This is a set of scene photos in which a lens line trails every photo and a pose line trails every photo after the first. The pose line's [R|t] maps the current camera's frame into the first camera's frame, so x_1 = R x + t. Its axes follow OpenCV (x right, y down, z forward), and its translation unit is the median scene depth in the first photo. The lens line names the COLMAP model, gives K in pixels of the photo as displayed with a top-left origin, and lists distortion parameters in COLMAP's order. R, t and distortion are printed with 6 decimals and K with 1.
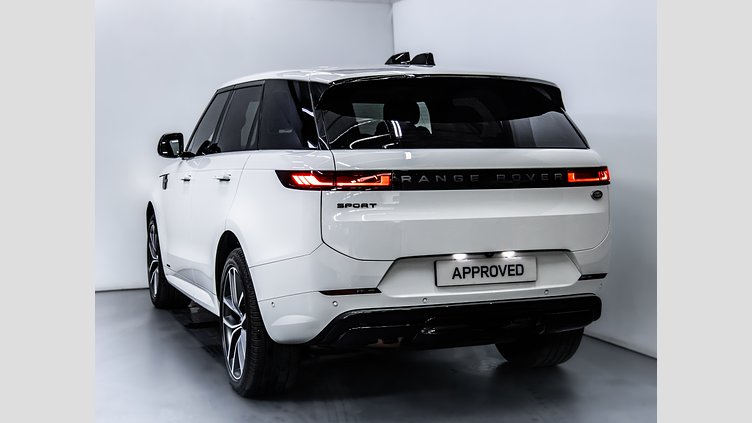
lens RADIAL K [[913.4, 0, 376.0], [0, 913.4, 211.5], [0, 0, 1]] dist [0.140282, -0.000142]
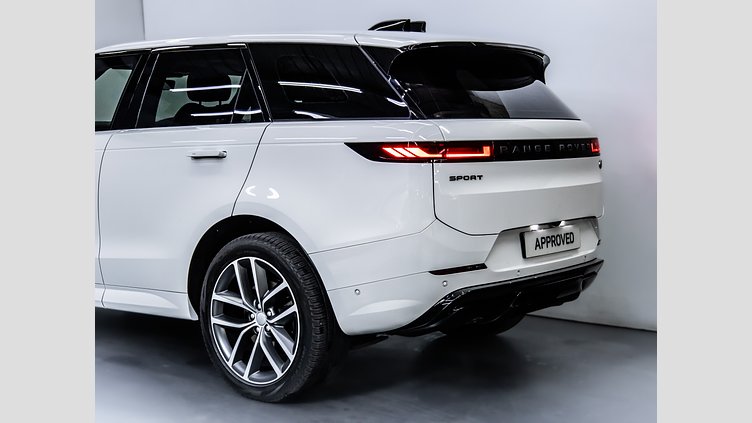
lens RADIAL K [[1012.2, 0, 376.0], [0, 1012.2, 211.5], [0, 0, 1]] dist [-0.003632, -0.001770]
pose [[0.868890, -0.042088, 0.493214, -0.600253], [0.036123, 0.999113, 0.021621, 0.002135], [-0.493686, -0.000970, 0.869640, 0.128609]]
